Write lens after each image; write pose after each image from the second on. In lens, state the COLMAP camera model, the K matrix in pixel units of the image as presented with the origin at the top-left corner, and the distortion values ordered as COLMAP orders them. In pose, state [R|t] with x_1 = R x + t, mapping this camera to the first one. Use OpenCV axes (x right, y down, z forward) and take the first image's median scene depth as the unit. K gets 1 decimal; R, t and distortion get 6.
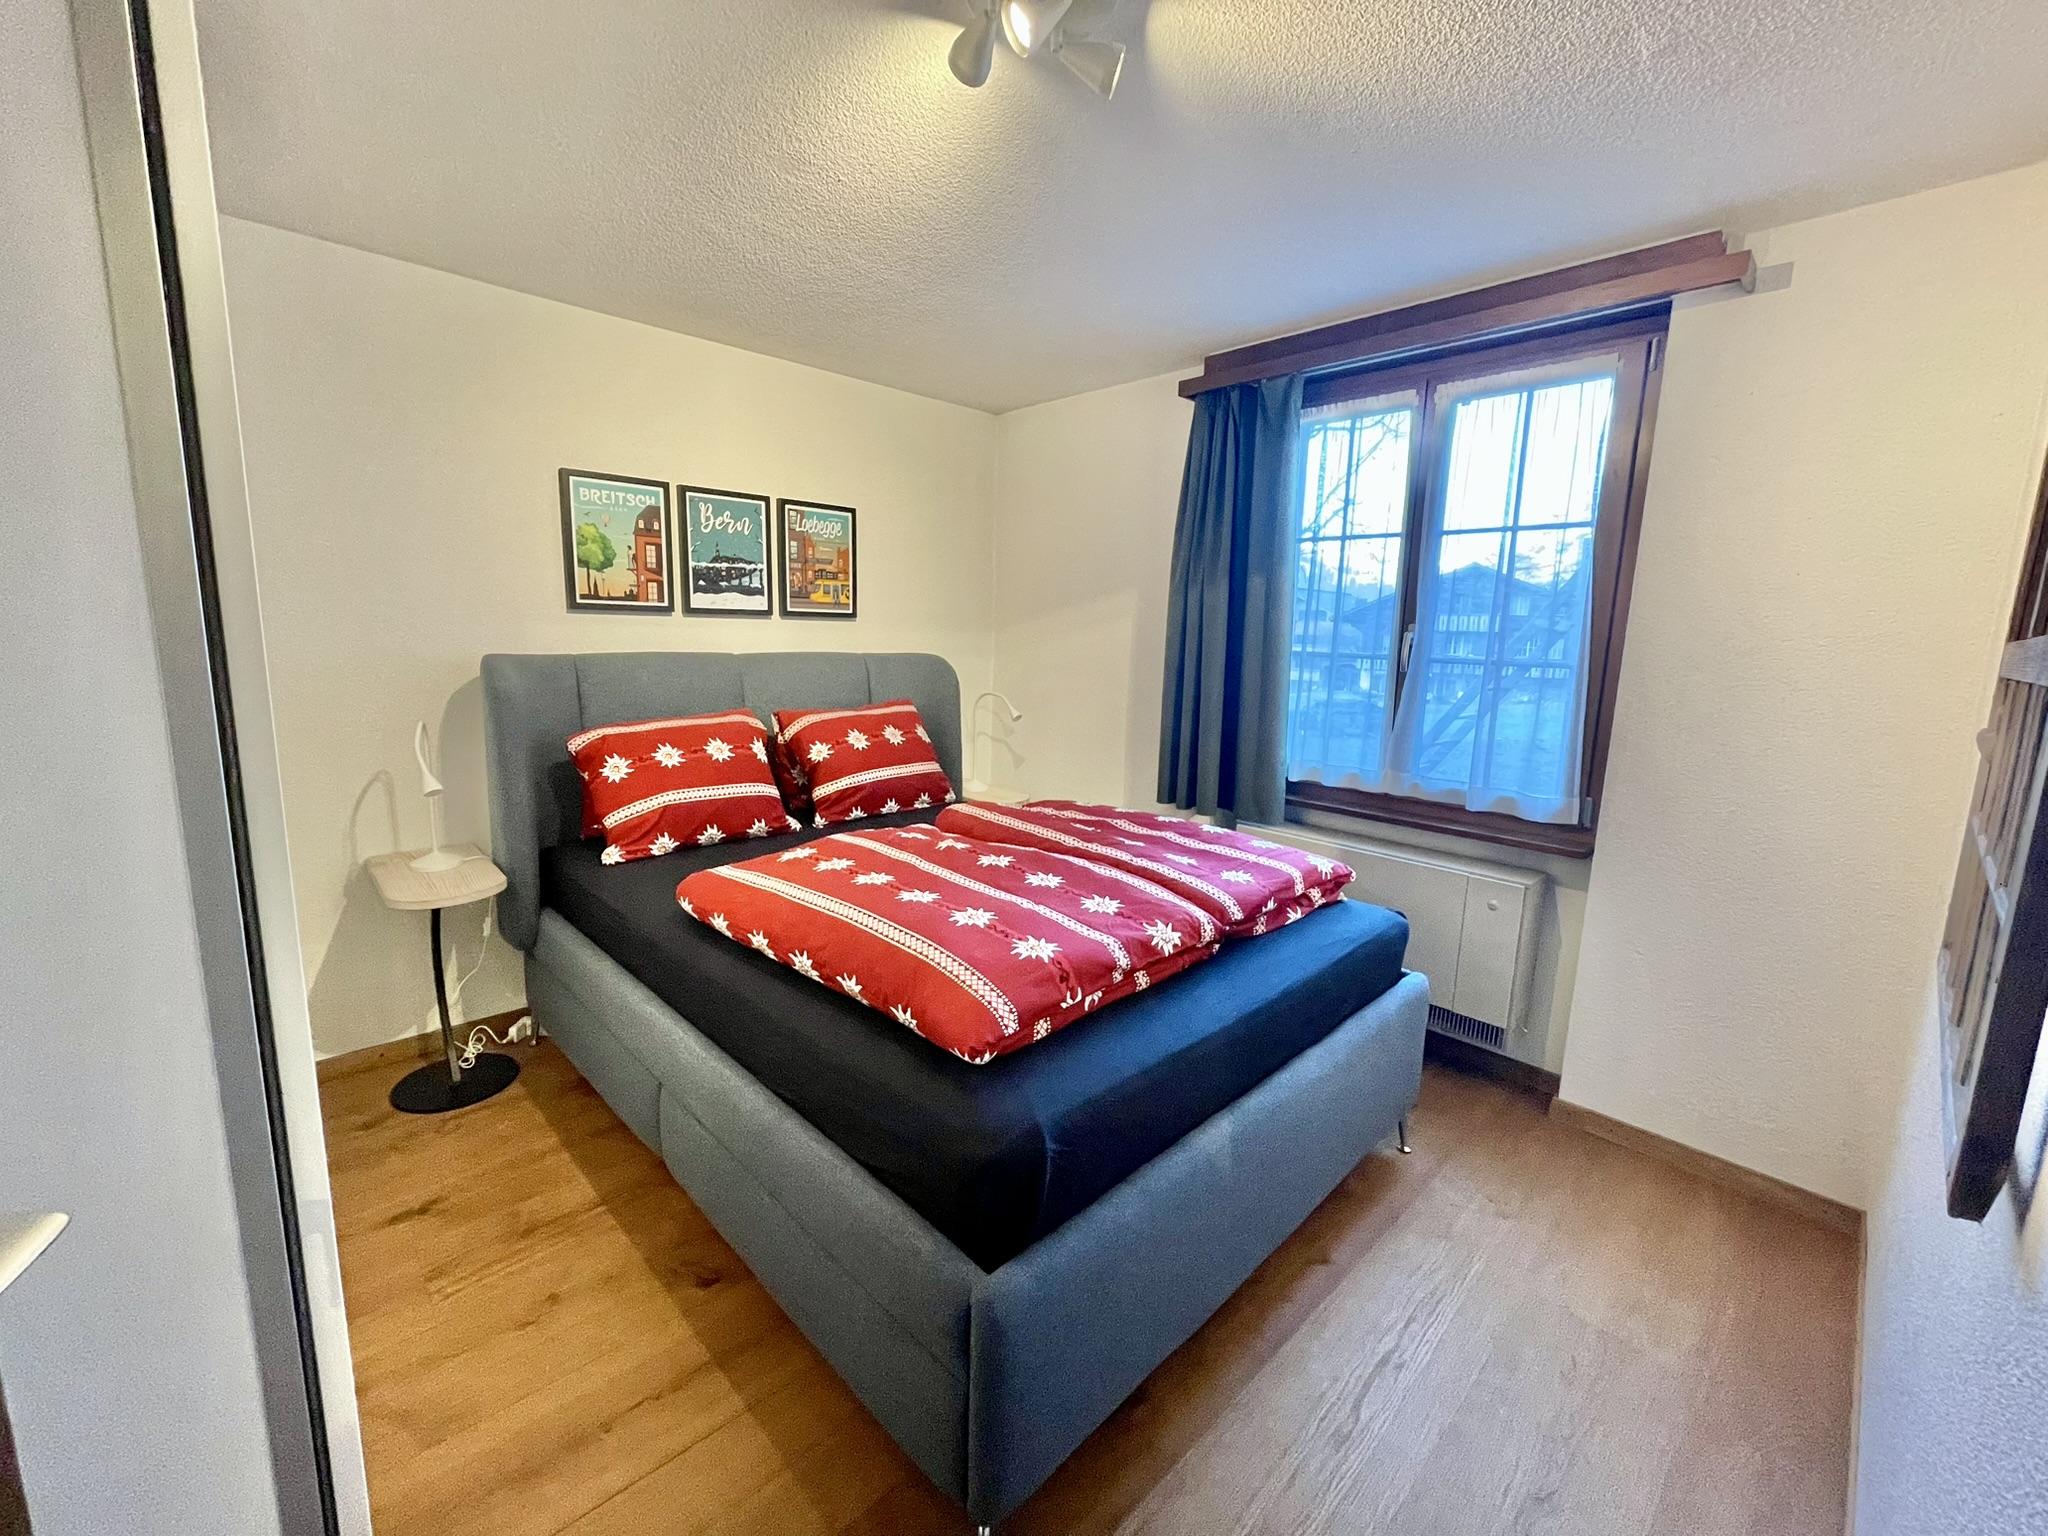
lens RADIAL K [[830.3, 0, 1027.4], [0, 830.3, 762.7], [0, 0, 1]] dist [0.001651, -0.000027]
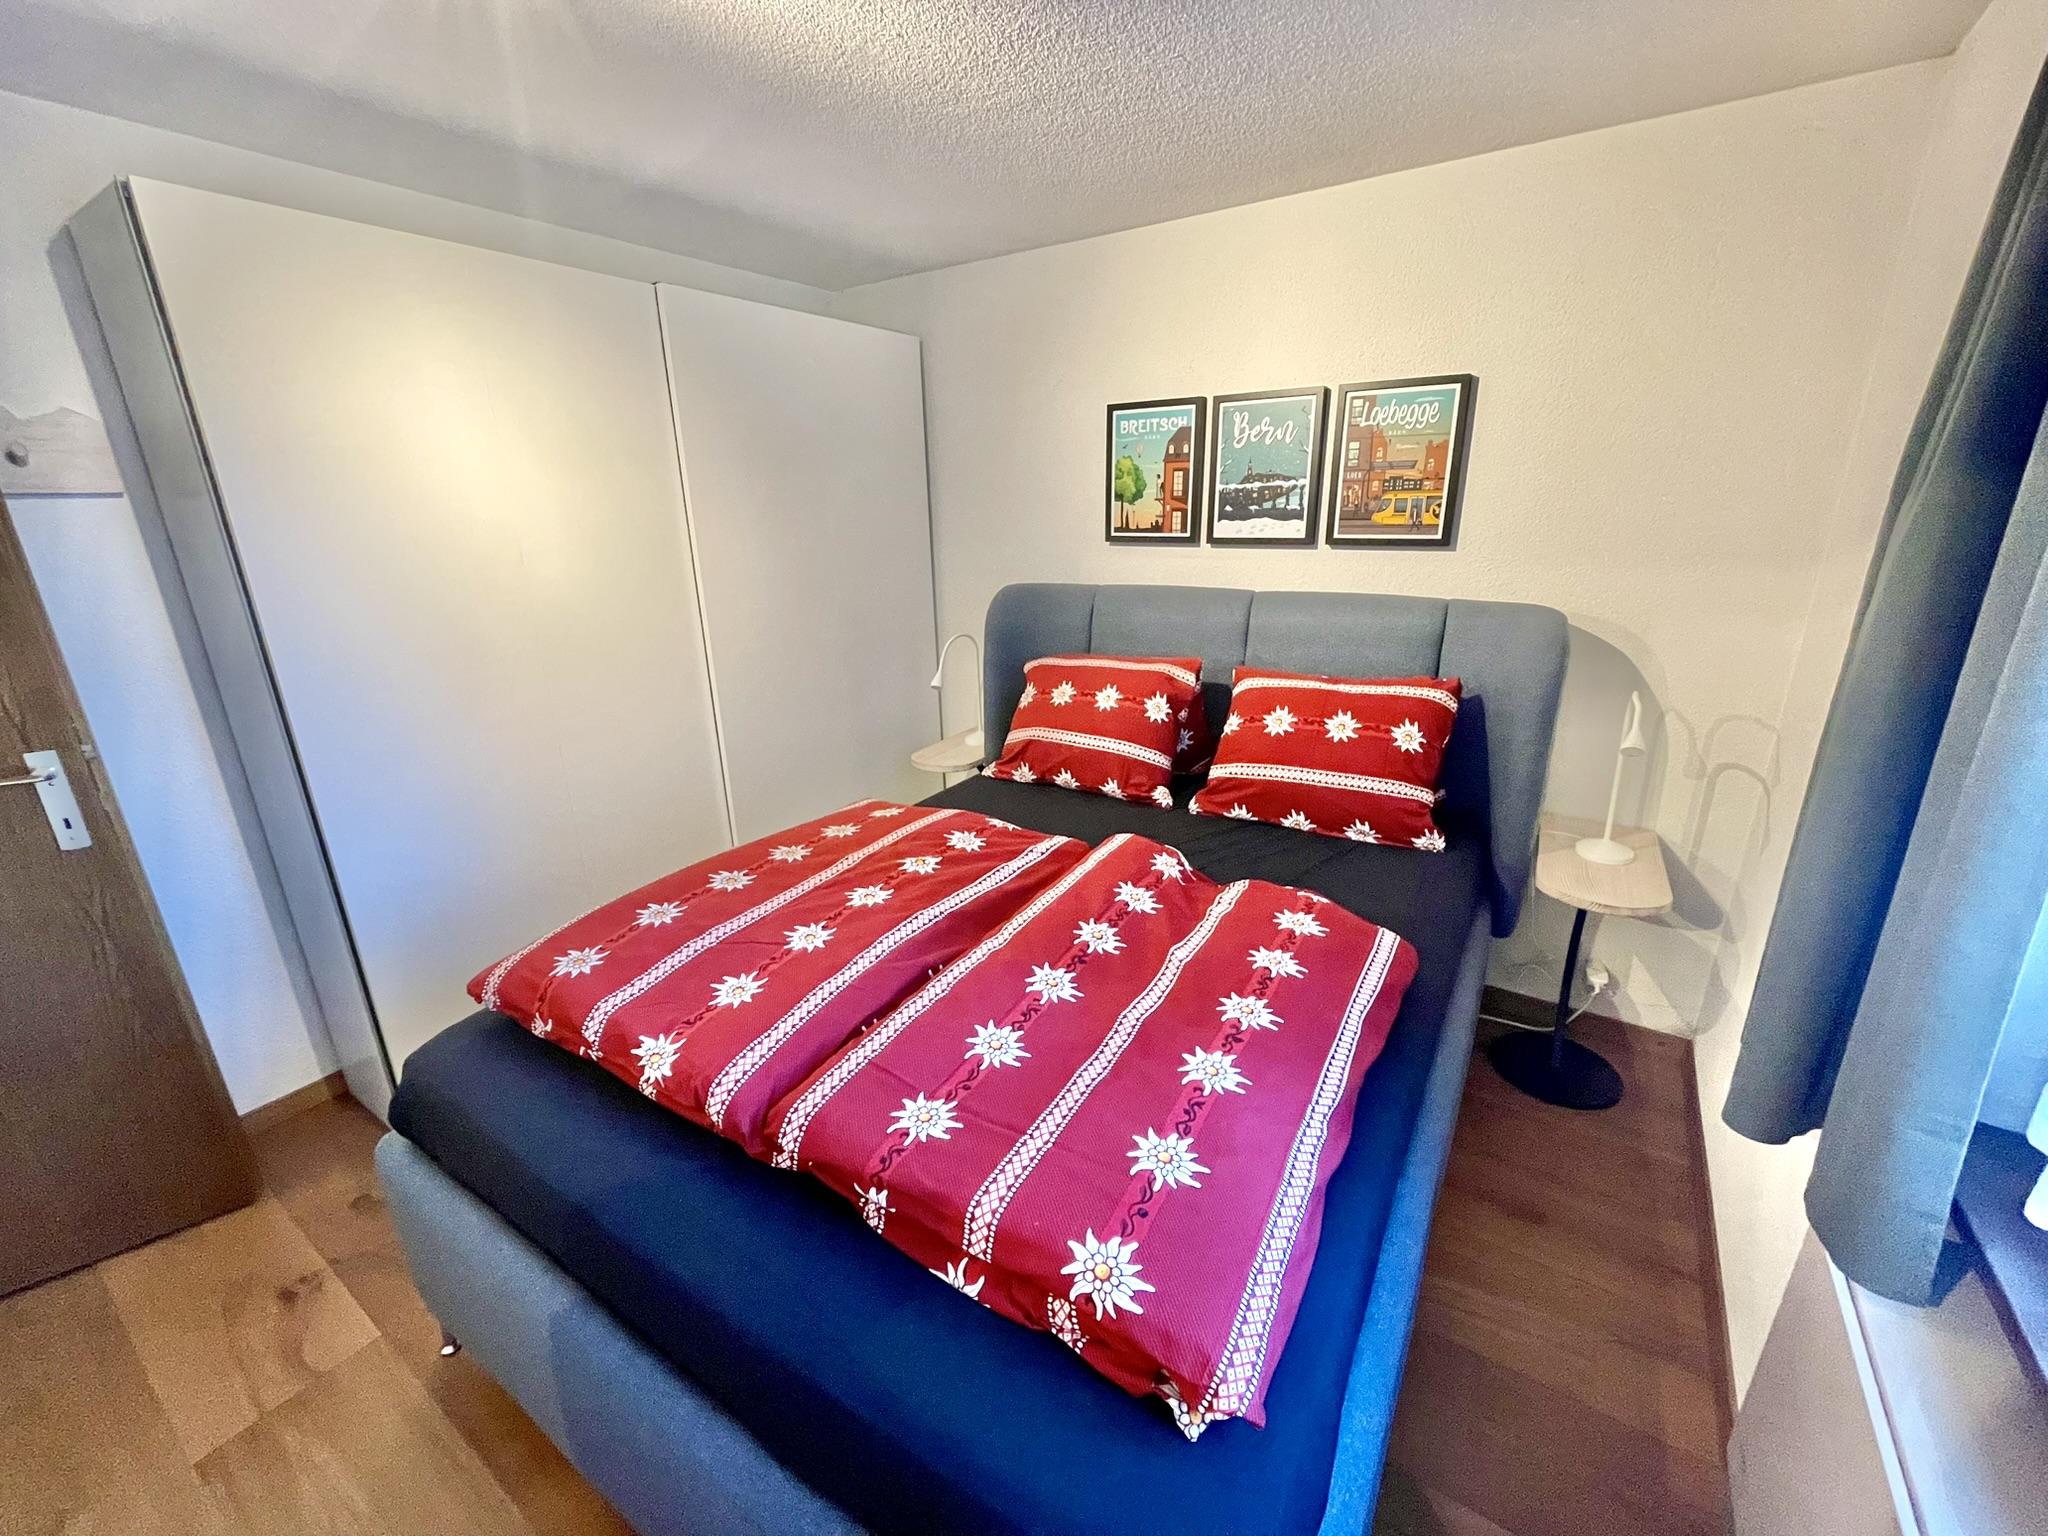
lens RADIAL K [[830.3, 0, 1023.7], [0, 830.3, 765.5], [0, 0, 1]] dist [0.001651, -0.000027]
pose [[0.212520, 0.273458, -0.938113, 0.472127], [-0.130844, 0.959362, 0.250010, -0.150074], [0.968357, 0.069615, 0.239664, 0.611493]]
